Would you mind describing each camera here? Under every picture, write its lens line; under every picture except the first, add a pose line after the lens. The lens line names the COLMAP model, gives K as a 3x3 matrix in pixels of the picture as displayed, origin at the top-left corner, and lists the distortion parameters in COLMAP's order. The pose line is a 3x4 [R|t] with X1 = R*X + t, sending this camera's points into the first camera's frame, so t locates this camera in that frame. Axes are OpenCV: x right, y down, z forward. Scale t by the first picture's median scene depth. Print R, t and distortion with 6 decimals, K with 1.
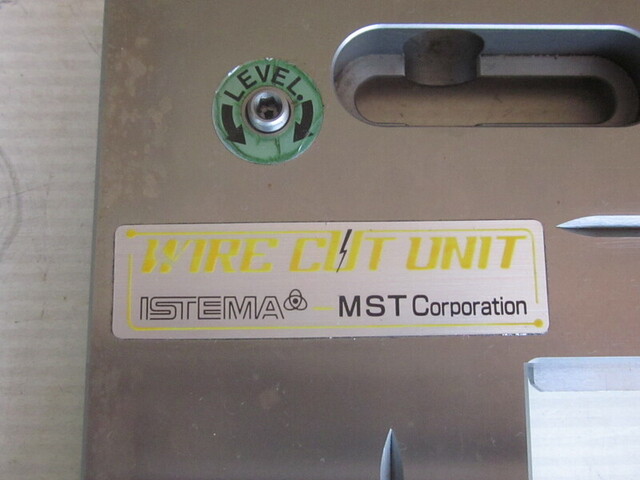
lens RADIAL K [[818.2, 0, 320.0], [0, 818.2, 240.0], [0, 0, 1]] dist [-0.024713, -0.041745]
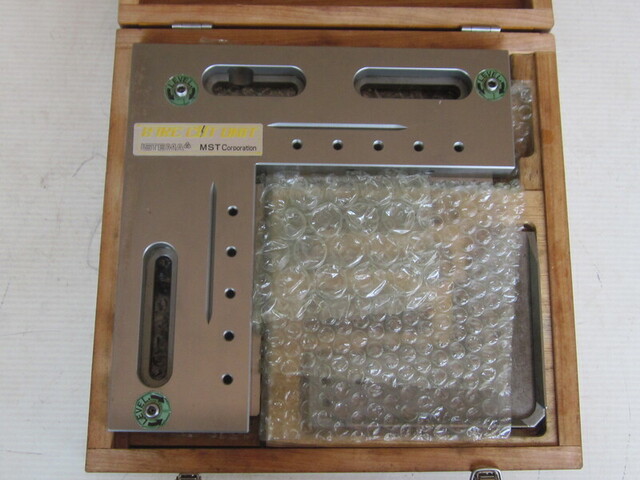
lens RADIAL K [[818.2, 0, 320.0], [0, 818.2, 240.0], [0, 0, 1]] dist [-0.024713, -0.041745]
pose [[0.999665, 0.012790, 0.022488, 0.432691], [-0.011793, 0.998966, -0.043906, 0.587421], [-0.023026, 0.043626, 0.998783, -2.292654]]
